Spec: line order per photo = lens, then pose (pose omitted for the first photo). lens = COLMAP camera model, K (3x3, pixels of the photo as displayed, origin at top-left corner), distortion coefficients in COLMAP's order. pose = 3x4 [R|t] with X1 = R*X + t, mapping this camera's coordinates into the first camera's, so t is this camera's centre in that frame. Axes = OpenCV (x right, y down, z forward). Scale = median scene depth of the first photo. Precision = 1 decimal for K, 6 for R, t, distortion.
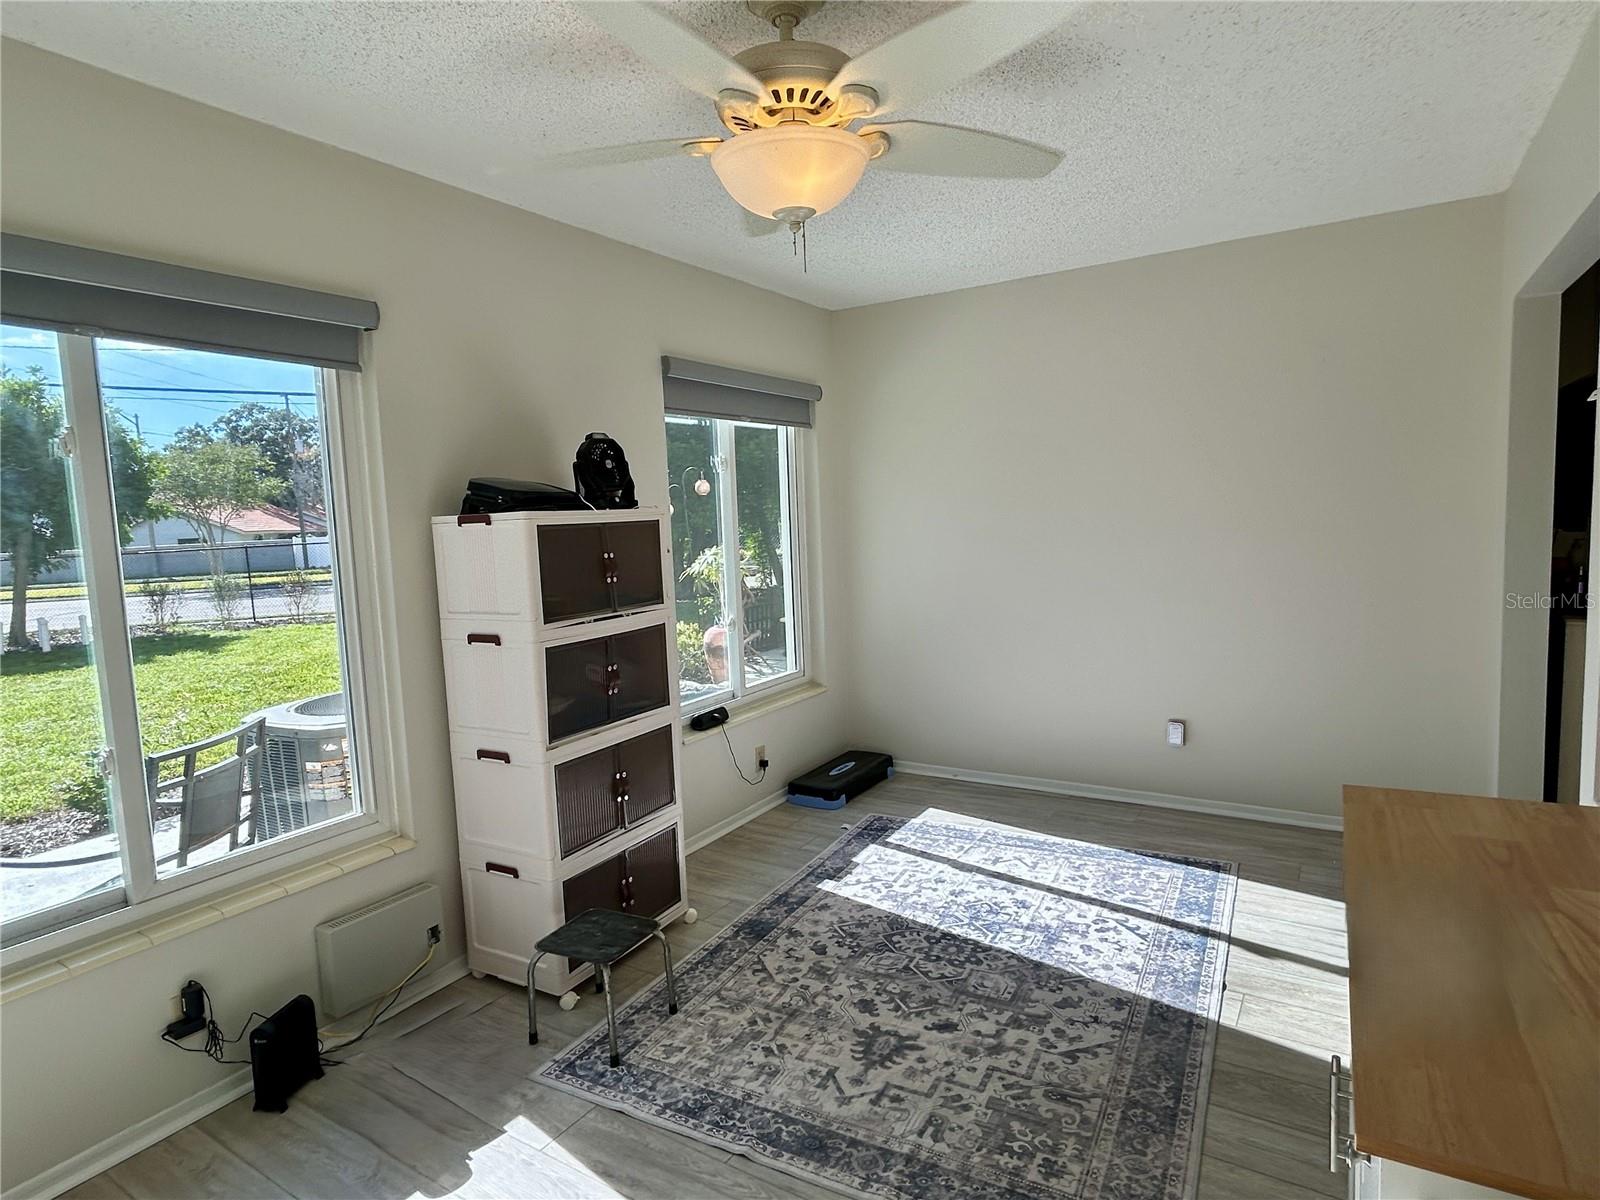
lens RADIAL K [[886.1, 0, 786.0], [0, 886.1, 596.3], [0, 0, 1]] dist [-0.004186, 0.000669]
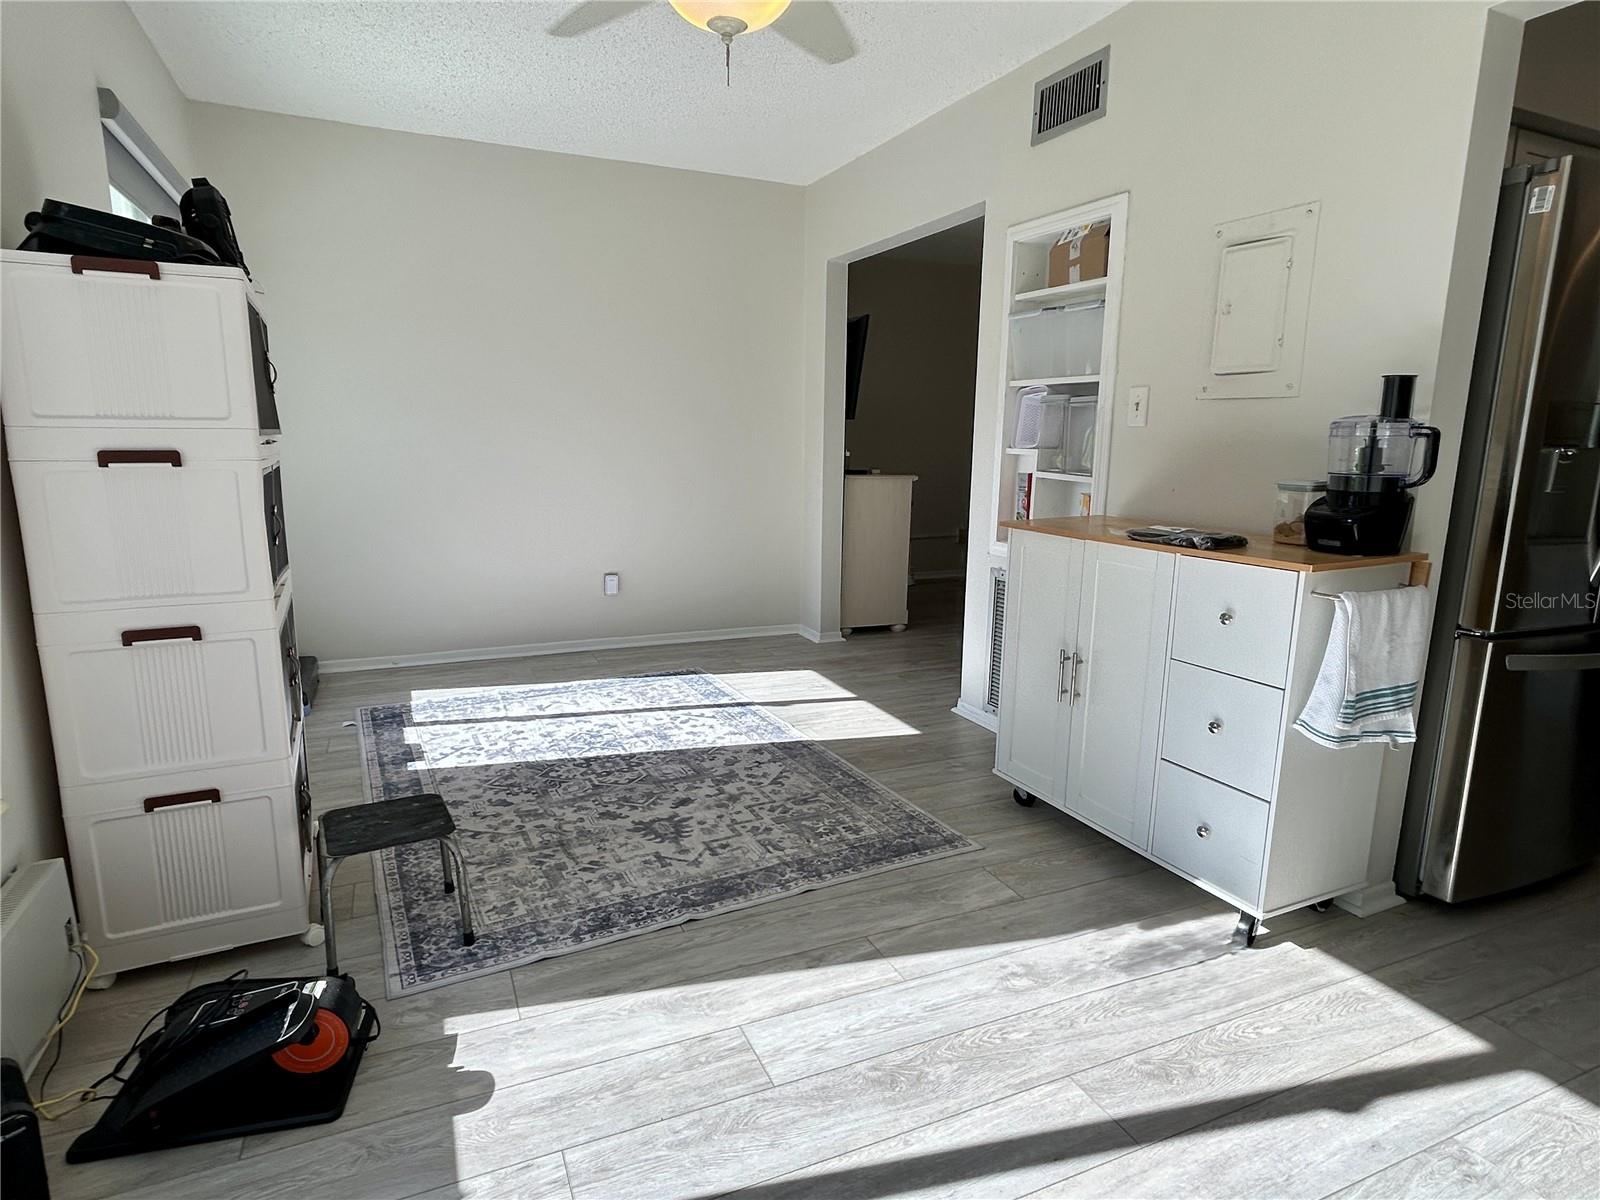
lens RADIAL K [[886.1, 0, 782.9], [0, 886.1, 597.1], [0, 0, 1]] dist [-0.004186, 0.000669]
pose [[0.552180, -0.100434, 0.827654, -0.556833], [0.043265, 0.994832, 0.091856, 0.098401], [-0.832602, -0.014913, 0.553671, 0.210765]]
